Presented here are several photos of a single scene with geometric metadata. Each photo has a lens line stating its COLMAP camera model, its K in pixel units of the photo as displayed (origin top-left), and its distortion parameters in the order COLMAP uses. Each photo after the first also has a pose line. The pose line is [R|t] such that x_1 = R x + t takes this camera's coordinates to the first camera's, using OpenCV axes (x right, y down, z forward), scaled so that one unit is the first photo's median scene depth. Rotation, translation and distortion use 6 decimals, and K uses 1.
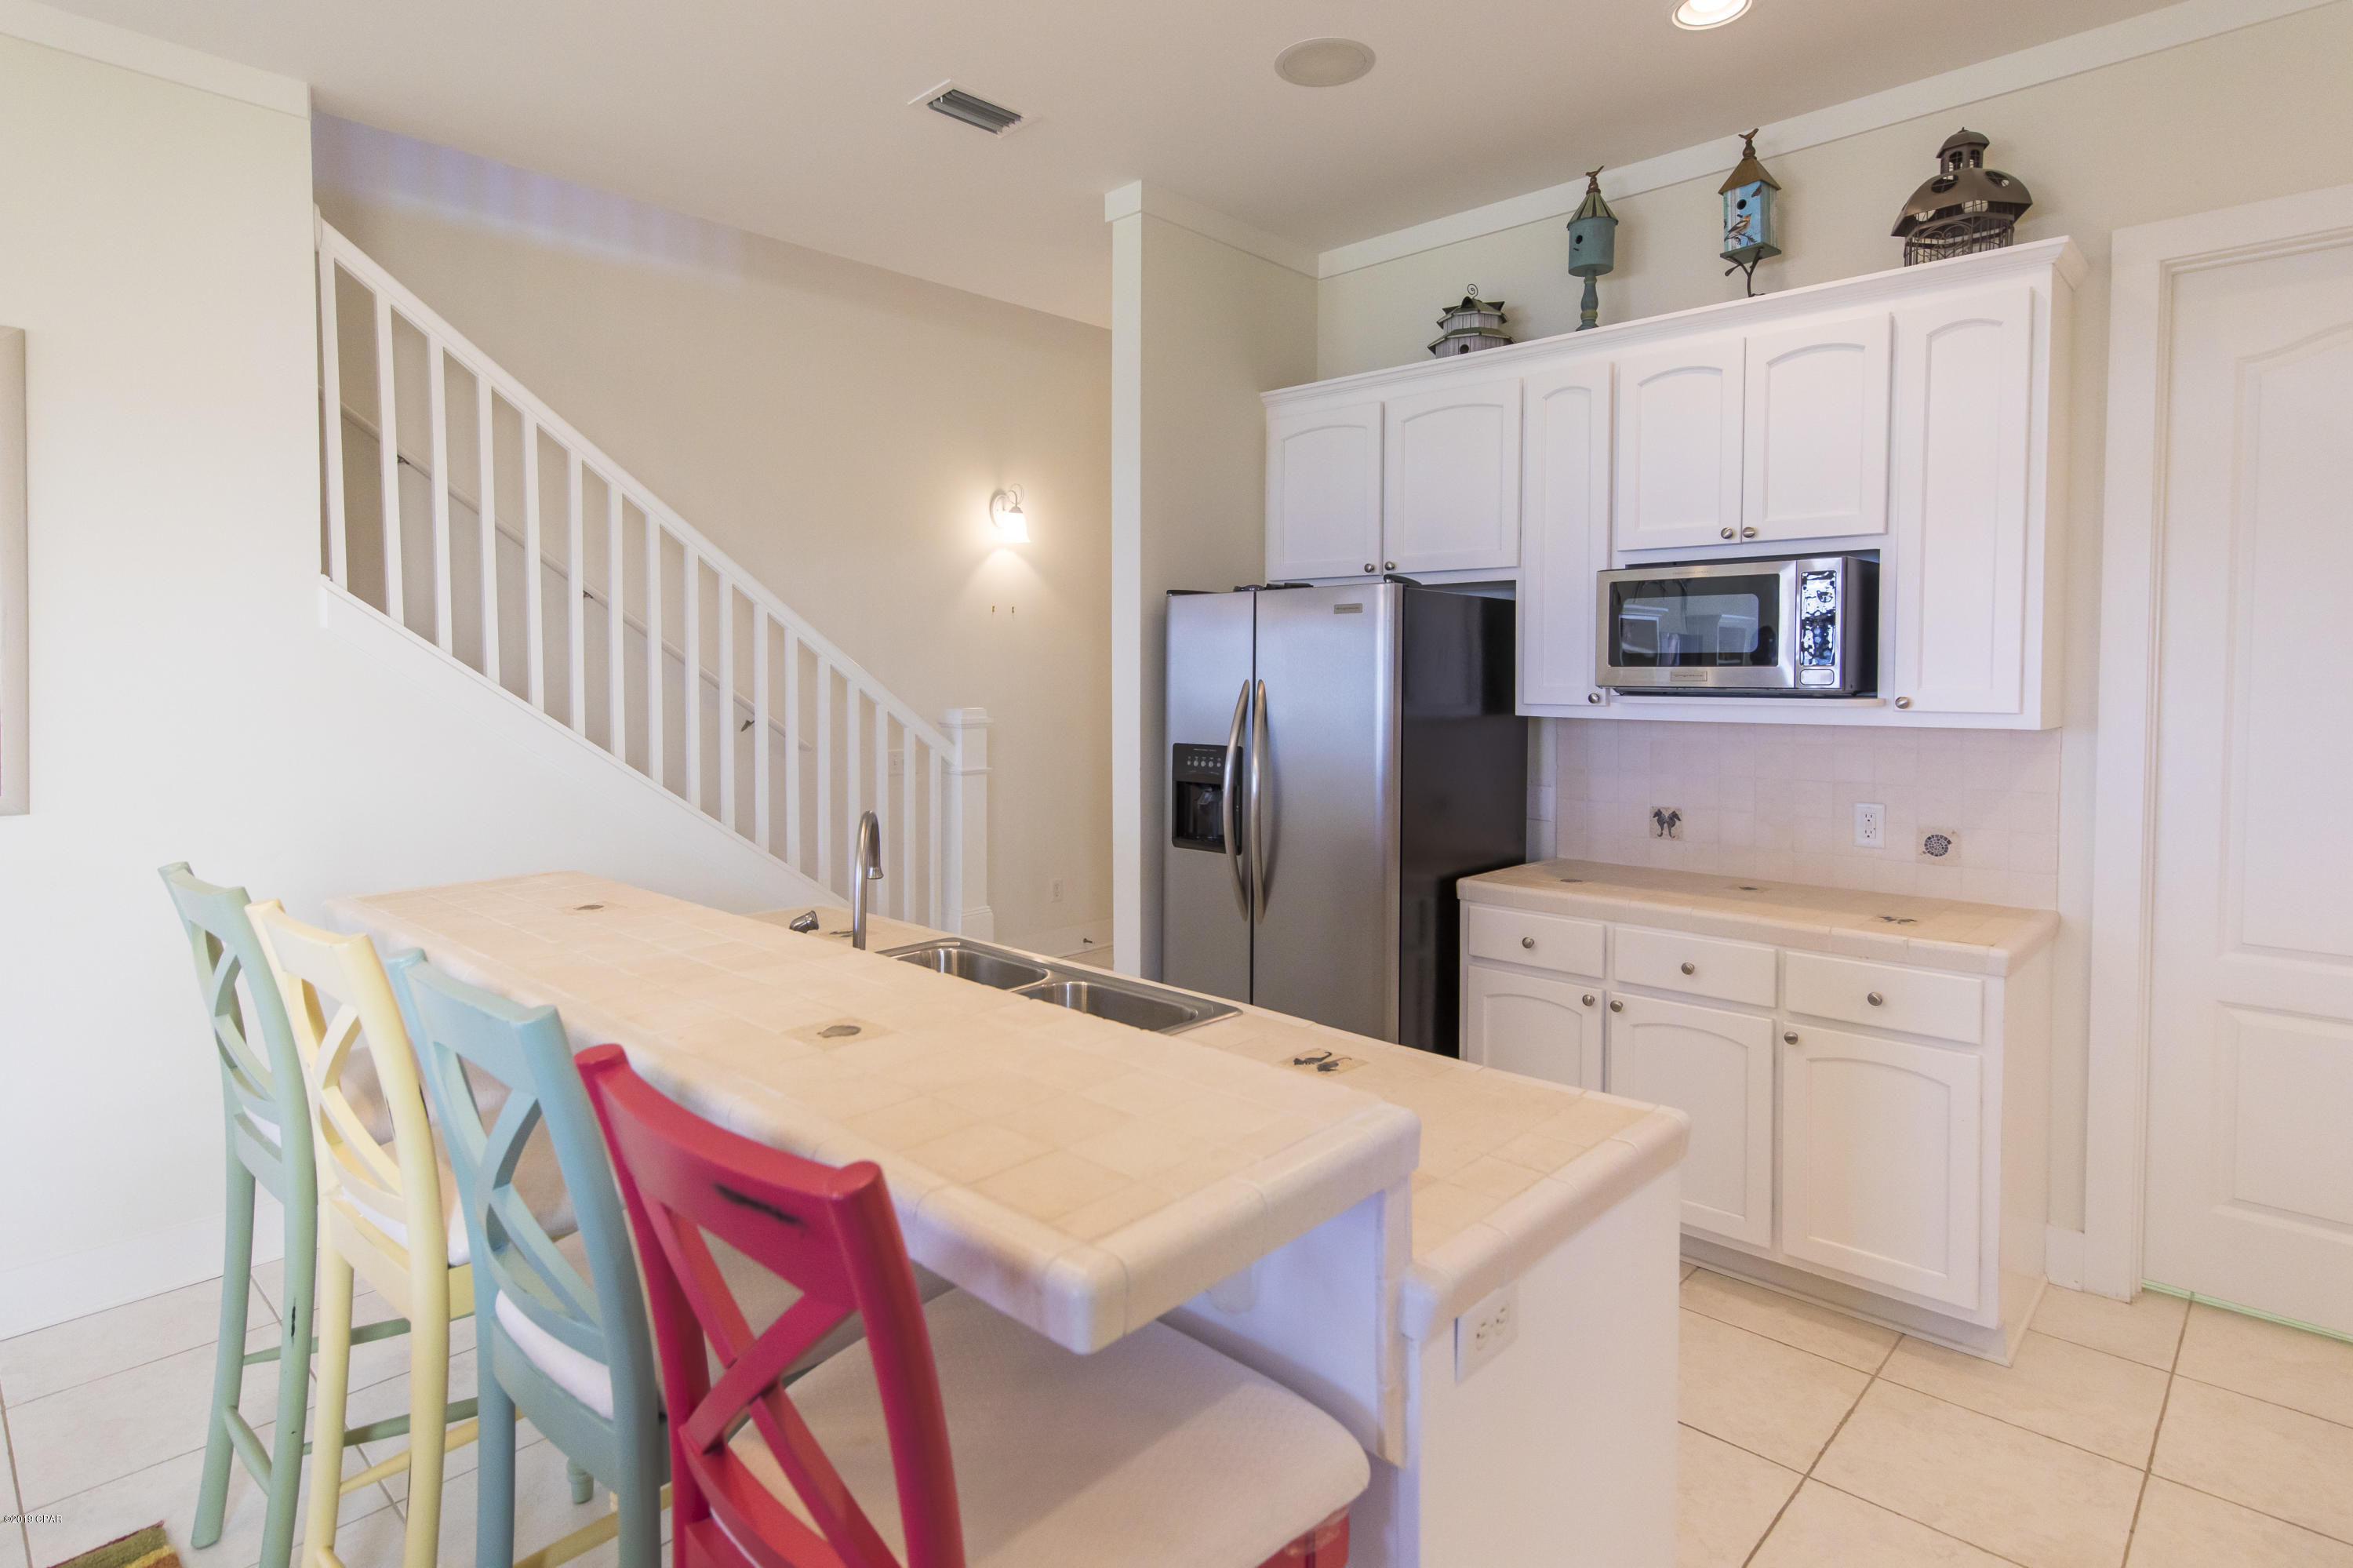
lens RADIAL K [[1271.4, 0, 1179.7], [0, 1271.4, 703.4], [0, 0, 1]] dist [-0.000370, -0.000116]
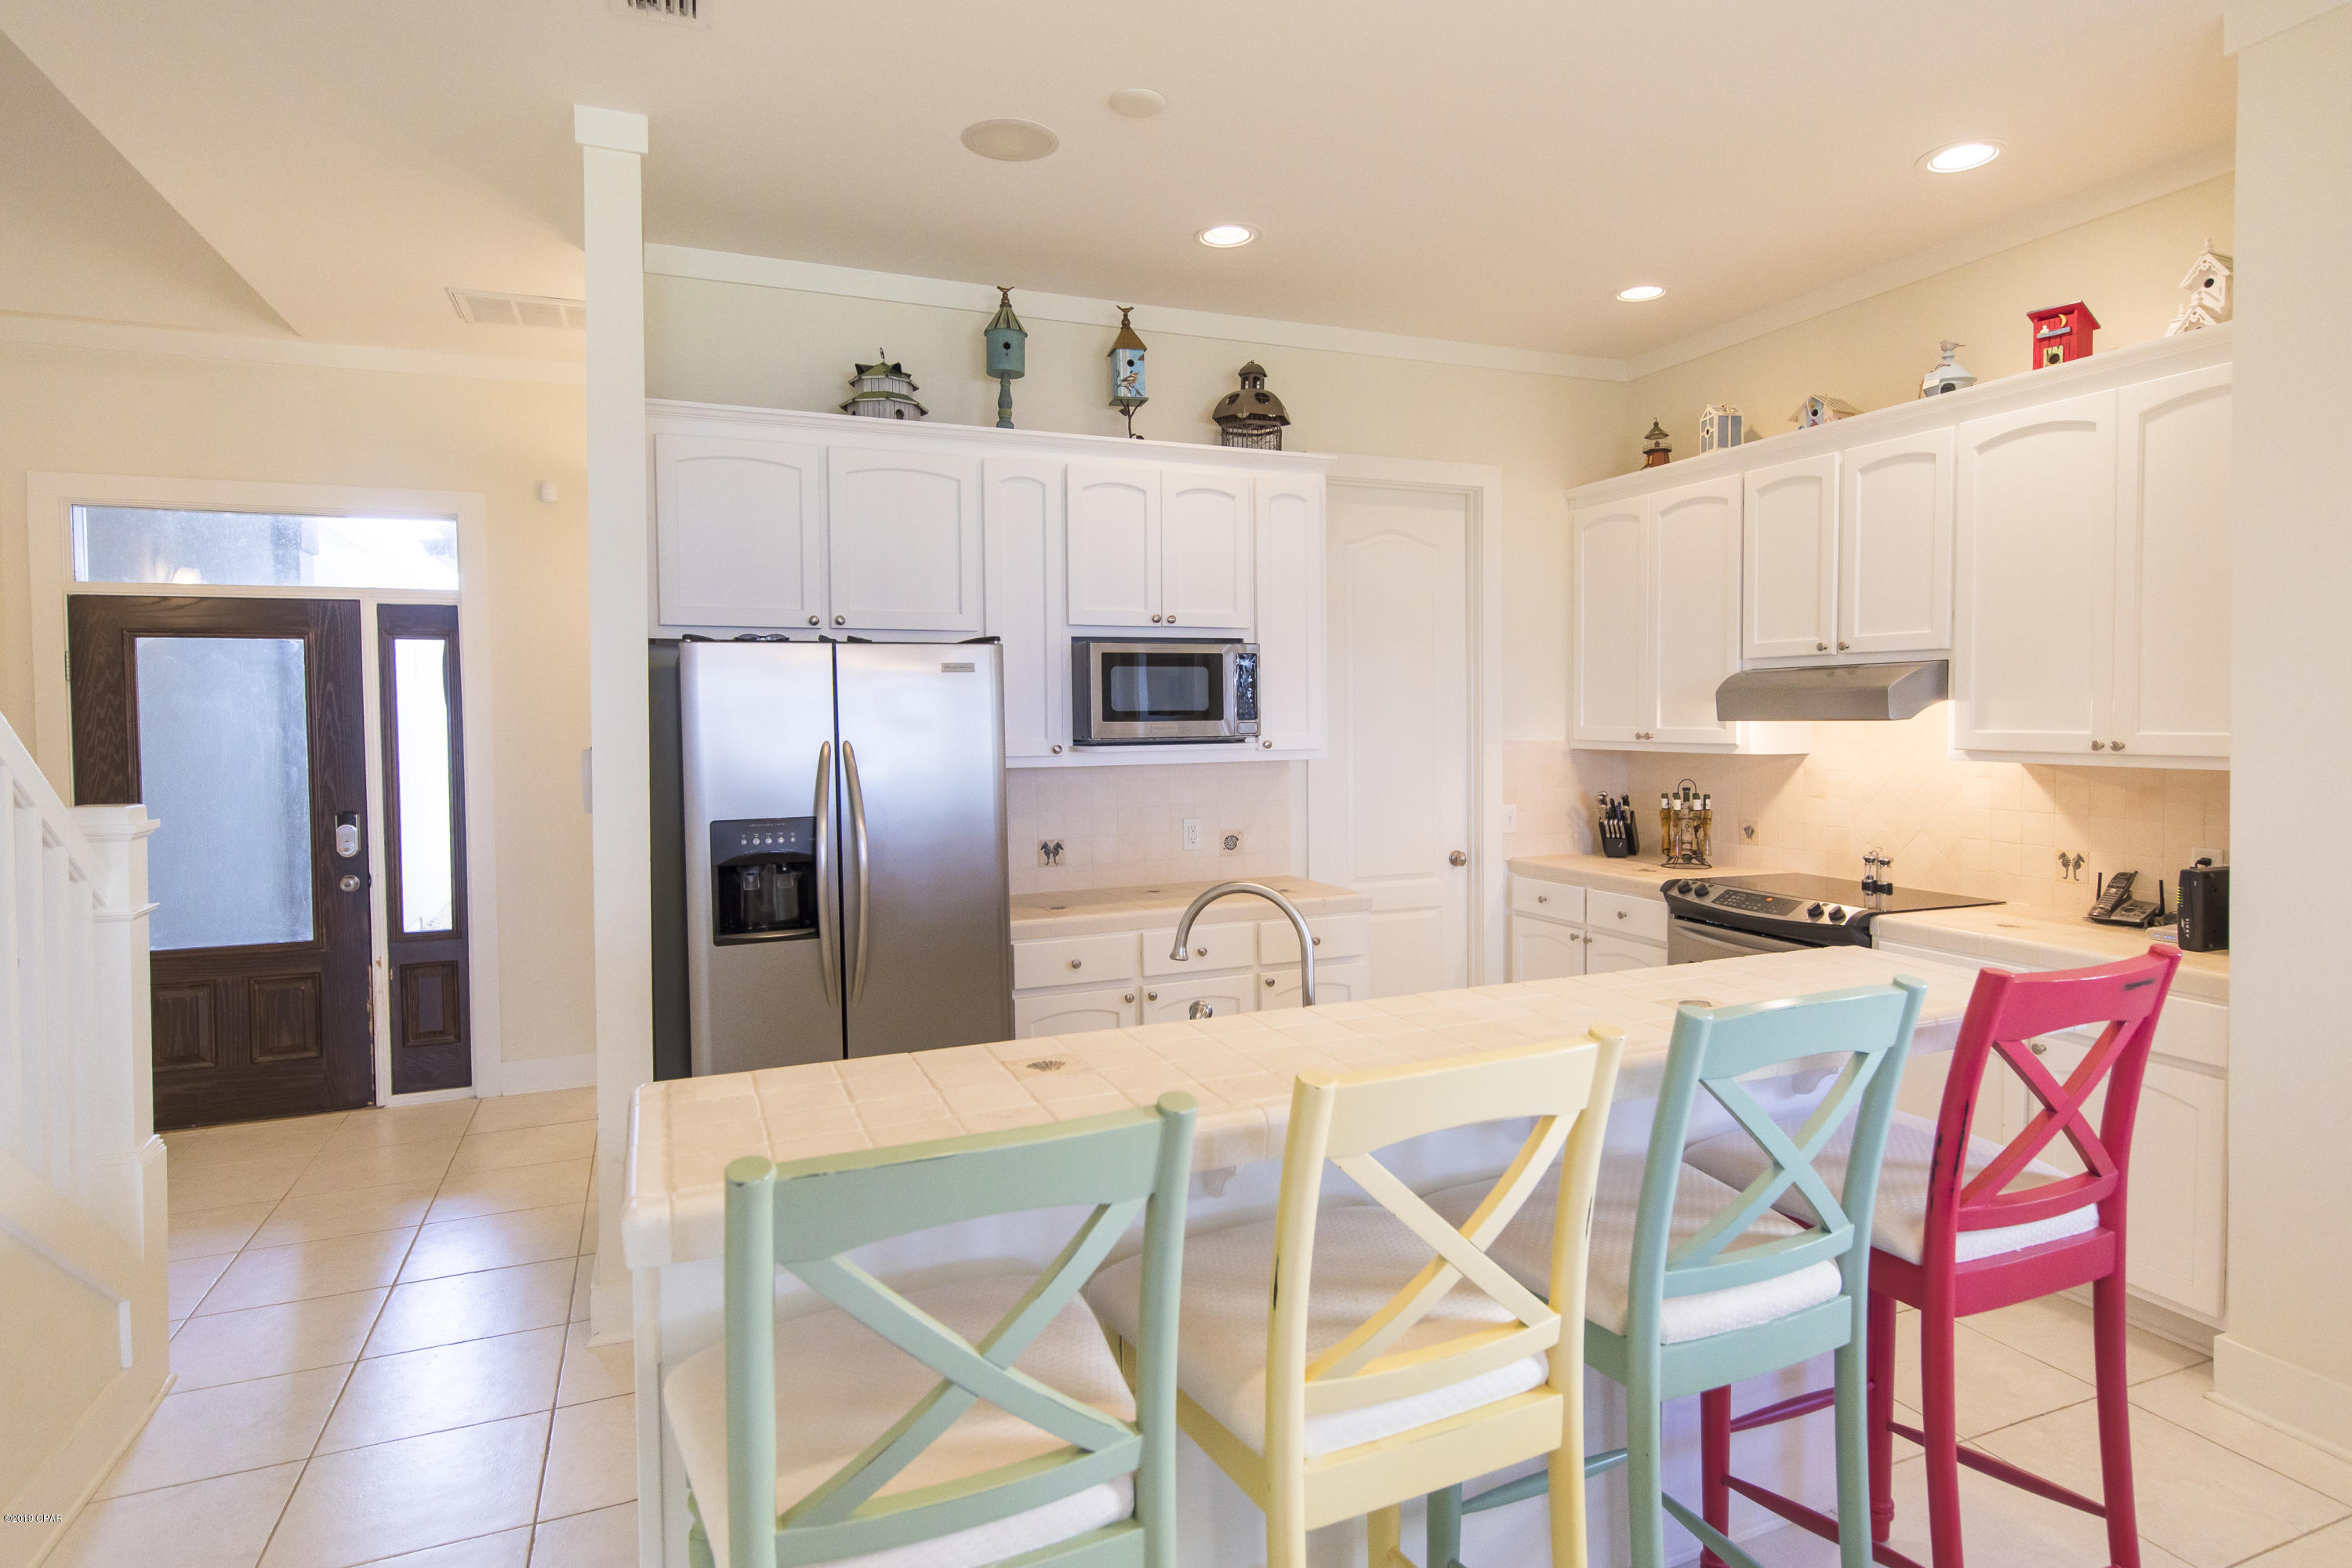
lens RADIAL K [[1248.8, 0, 1185.2], [0, 1248.8, 757.0], [0, 0, 1]] dist [-0.000088, 0.000243]
pose [[0.415406, -0.034616, 0.908977, -0.696649], [0.040107, 0.999001, 0.019716, -0.015973], [-0.908751, 0.028266, 0.416380, 0.431939]]
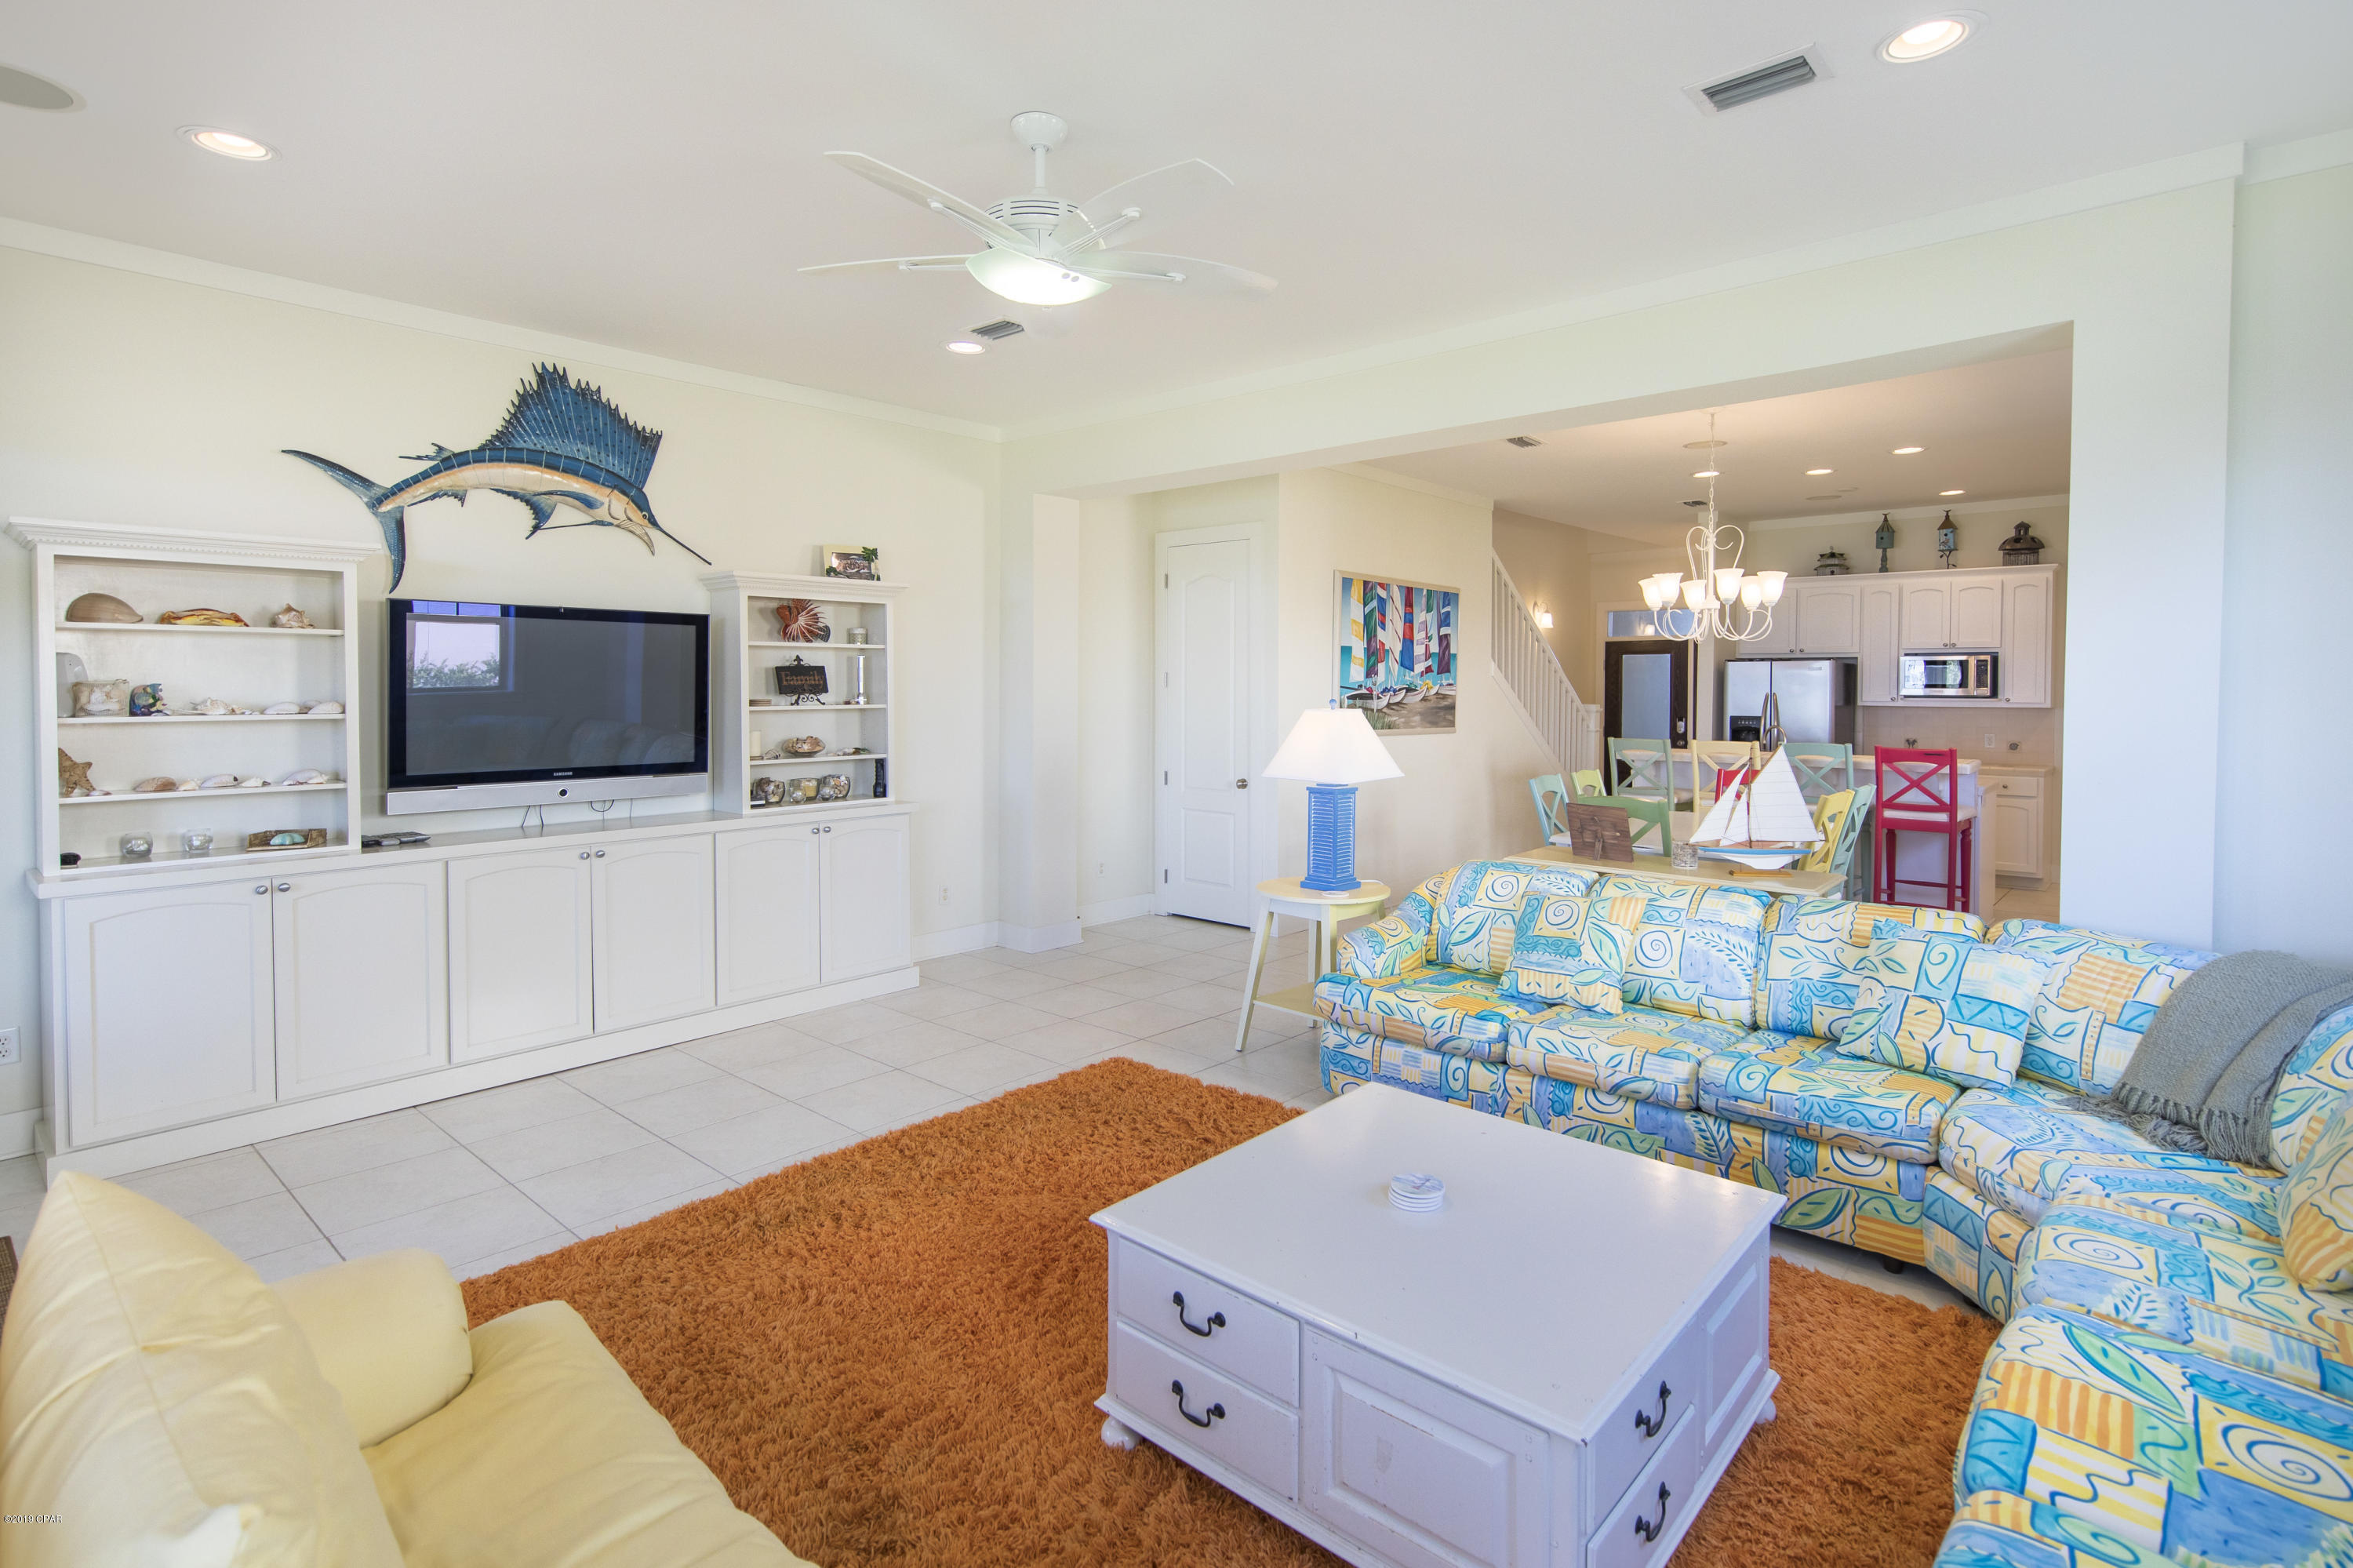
lens RADIAL K [[1154.3, 0, 1227.0], [0, 1154.3, 703.4], [0, 0, 1]] dist [0.000734, -0.000020]
pose [[0.999157, 0.000305, 0.041039, -1.369866], [0.000254, 0.999907, -0.013616, 0.043271], [-0.041040, 0.013615, 0.999065, -1.654795]]
